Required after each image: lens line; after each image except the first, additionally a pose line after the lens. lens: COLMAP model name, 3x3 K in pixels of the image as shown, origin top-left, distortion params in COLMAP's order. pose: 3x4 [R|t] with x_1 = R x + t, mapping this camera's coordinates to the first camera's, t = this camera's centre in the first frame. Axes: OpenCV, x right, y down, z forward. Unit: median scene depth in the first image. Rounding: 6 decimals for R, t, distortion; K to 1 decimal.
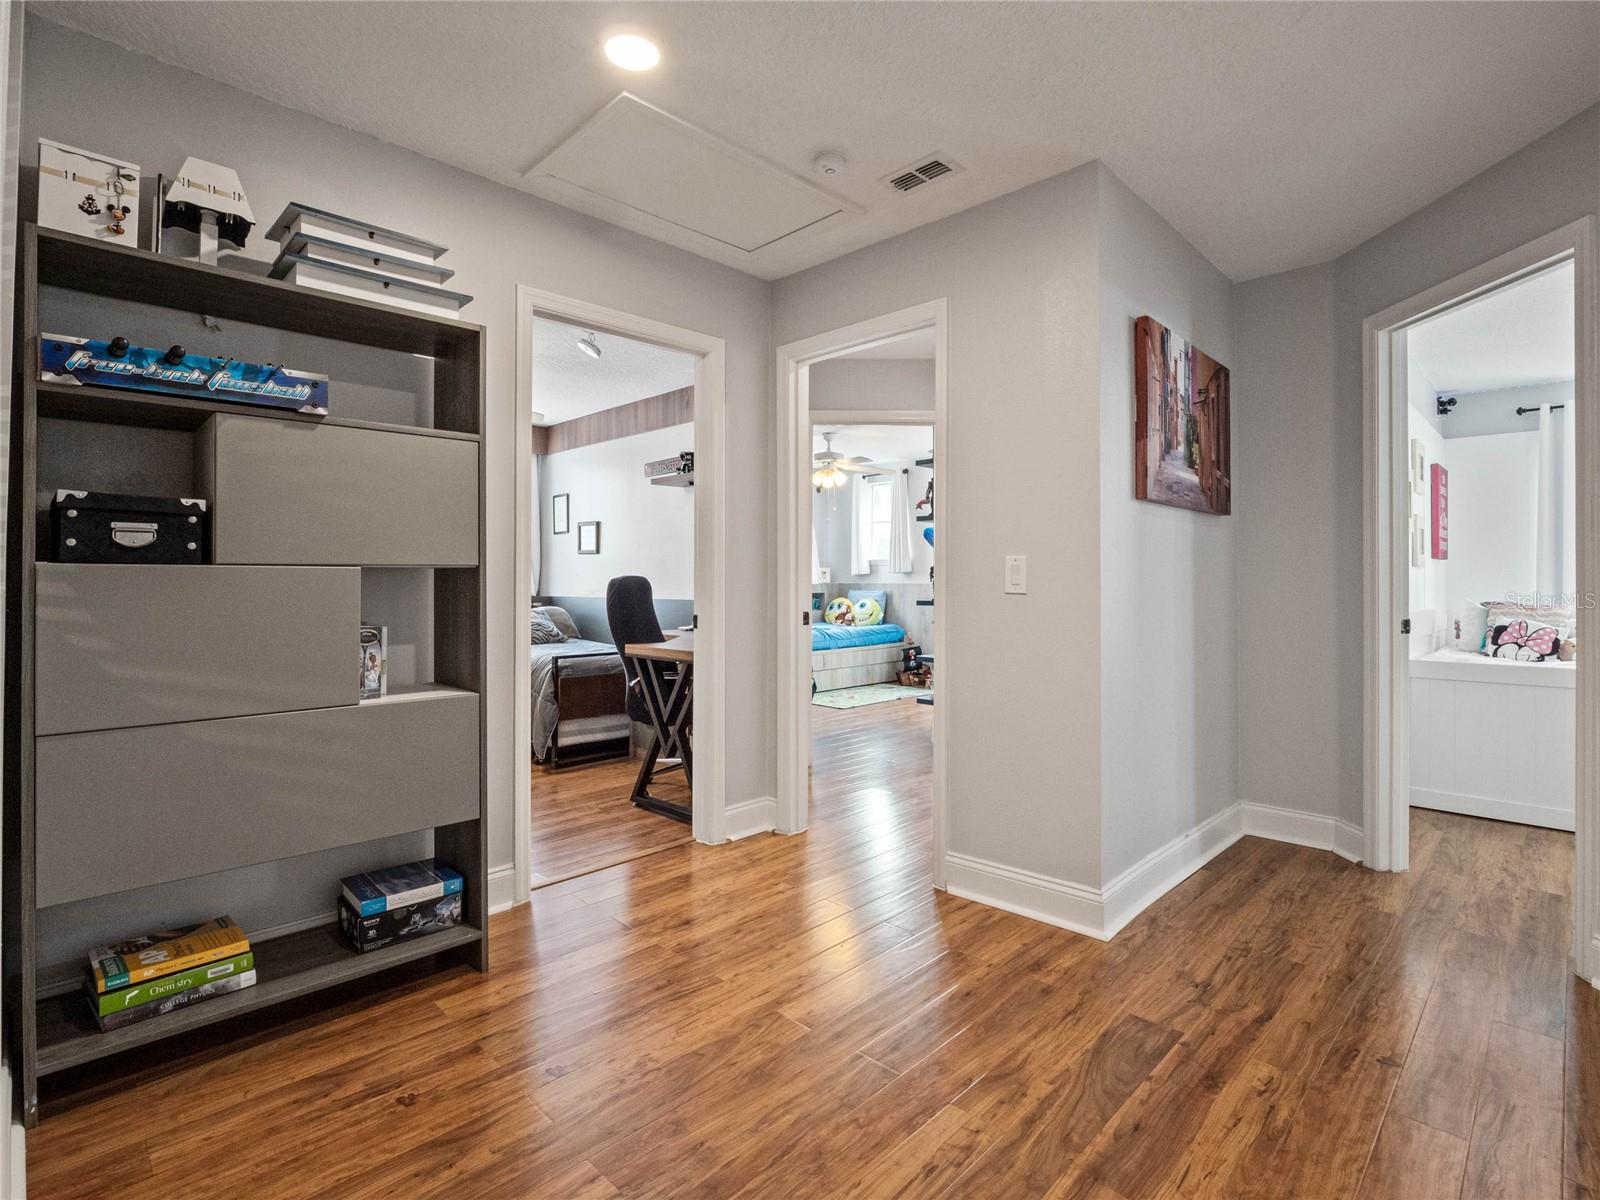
lens RADIAL K [[780.4, 0, 800.4], [0, 780.4, 590.3], [0, 0, 1]] dist [-0.000050, 0.000001]
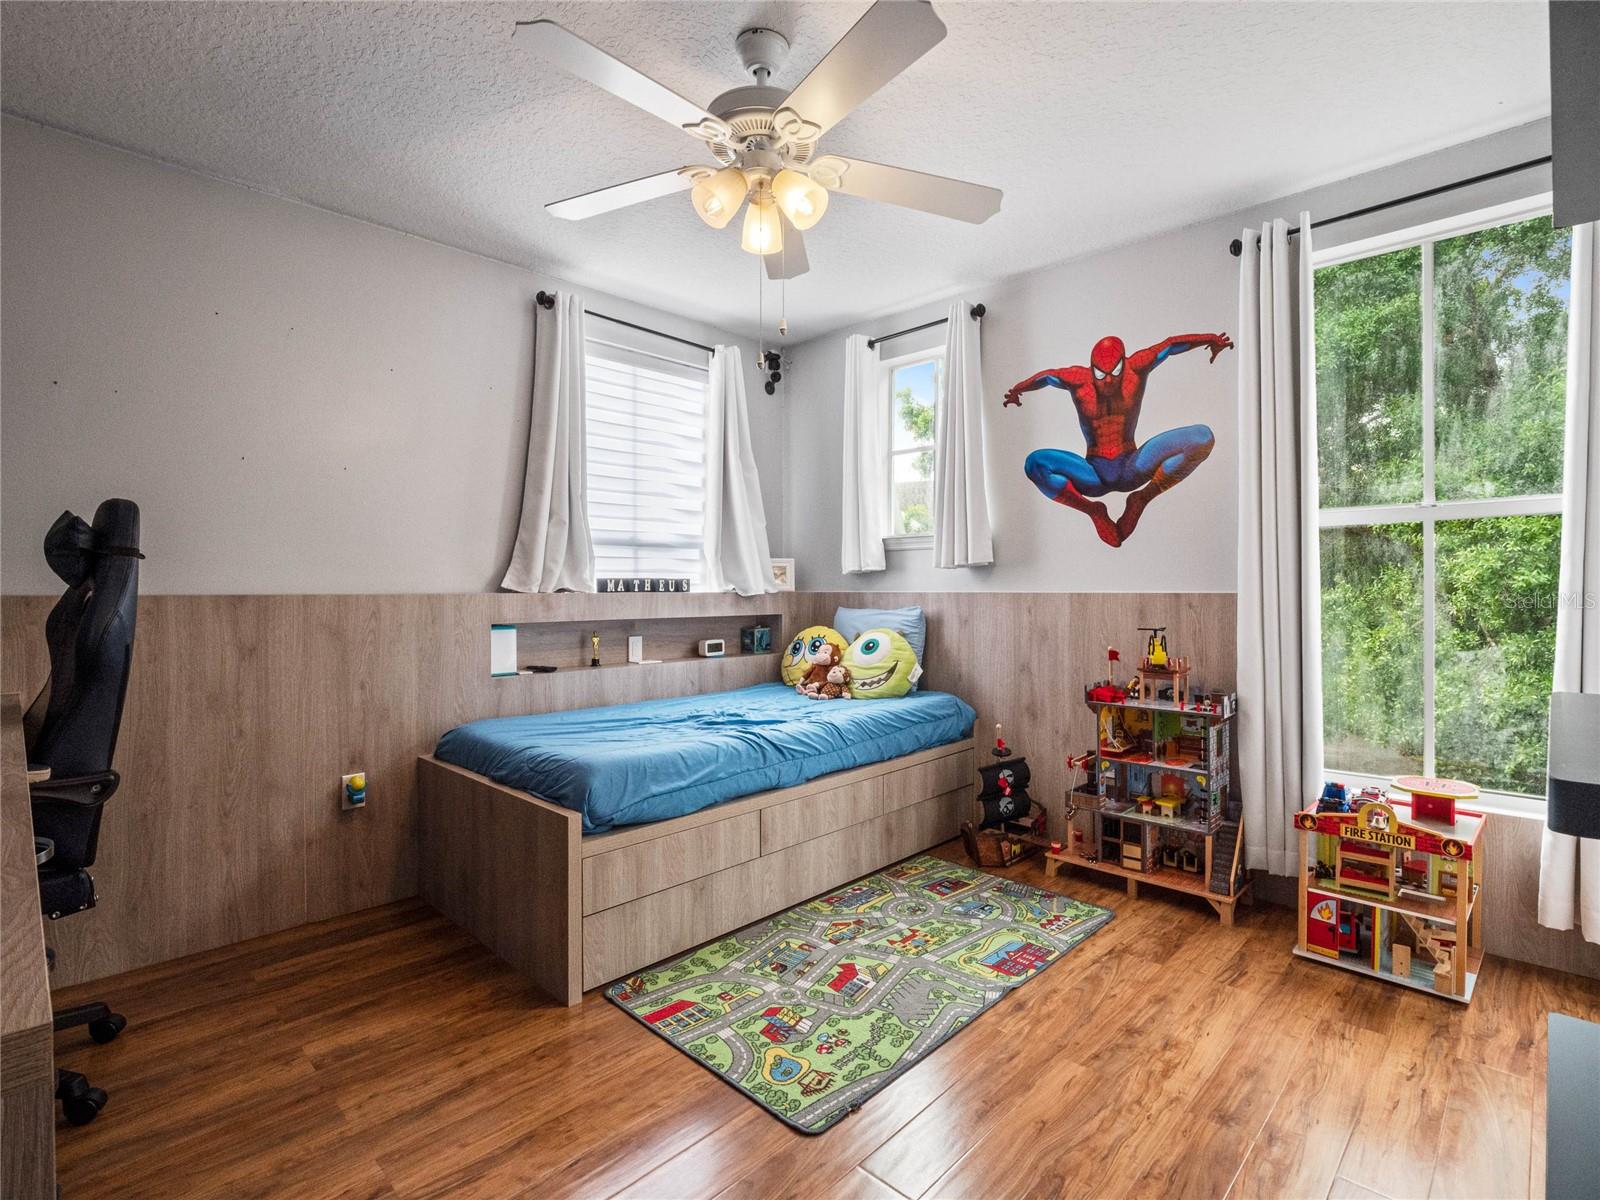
lens RADIAL K [[780.4, 0, 799.3], [0, 780.4, 597.9], [0, 0, 1]] dist [-0.000050, 0.000001]
pose [[0.999934, -0.004628, 0.010545, 0.038333], [0.004652, 0.999987, -0.002224, -0.005378], [-0.010535, 0.002273, 0.999942, 0.589930]]
